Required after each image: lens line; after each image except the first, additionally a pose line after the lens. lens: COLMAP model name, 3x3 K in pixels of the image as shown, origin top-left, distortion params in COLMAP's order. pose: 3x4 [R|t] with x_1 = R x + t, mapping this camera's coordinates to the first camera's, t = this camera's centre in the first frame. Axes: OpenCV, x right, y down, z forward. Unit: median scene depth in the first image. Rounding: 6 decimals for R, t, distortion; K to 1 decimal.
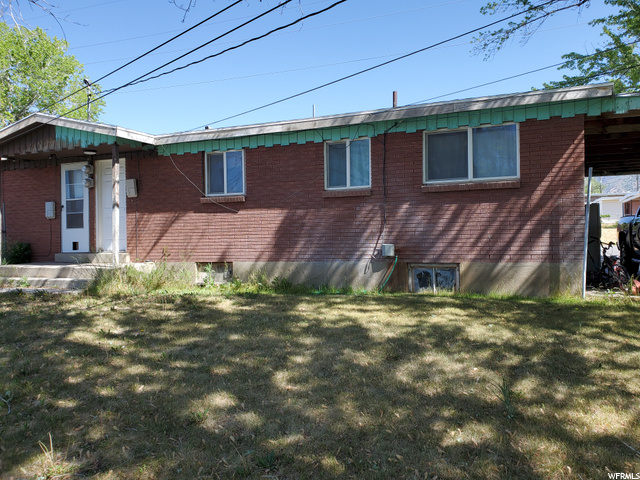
lens RADIAL K [[503.2, 0, 320.0], [0, 503.2, 240.0], [0, 0, 1]] dist [-0.004911, 0.056462]
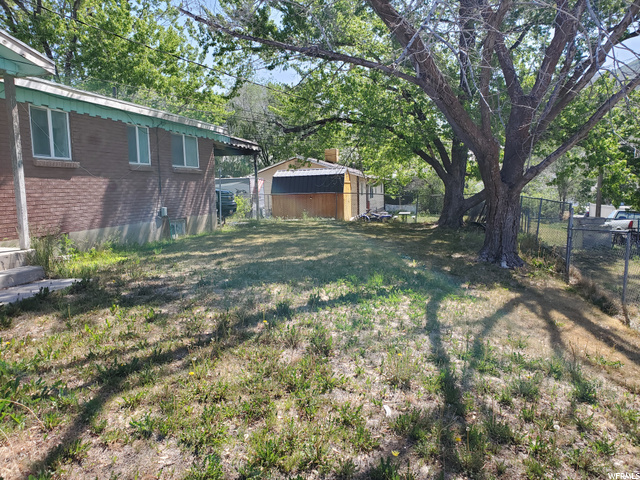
lens RADIAL K [[503.2, 0, 320.0], [0, 503.2, 240.0], [0, 0, 1]] dist [-0.004911, 0.056462]
pose [[-0.172446, -0.075410, 0.982128, -1.266180], [0.043085, 0.995534, 0.084004, -0.000570], [-0.984076, 0.056801, -0.168427, 0.766037]]
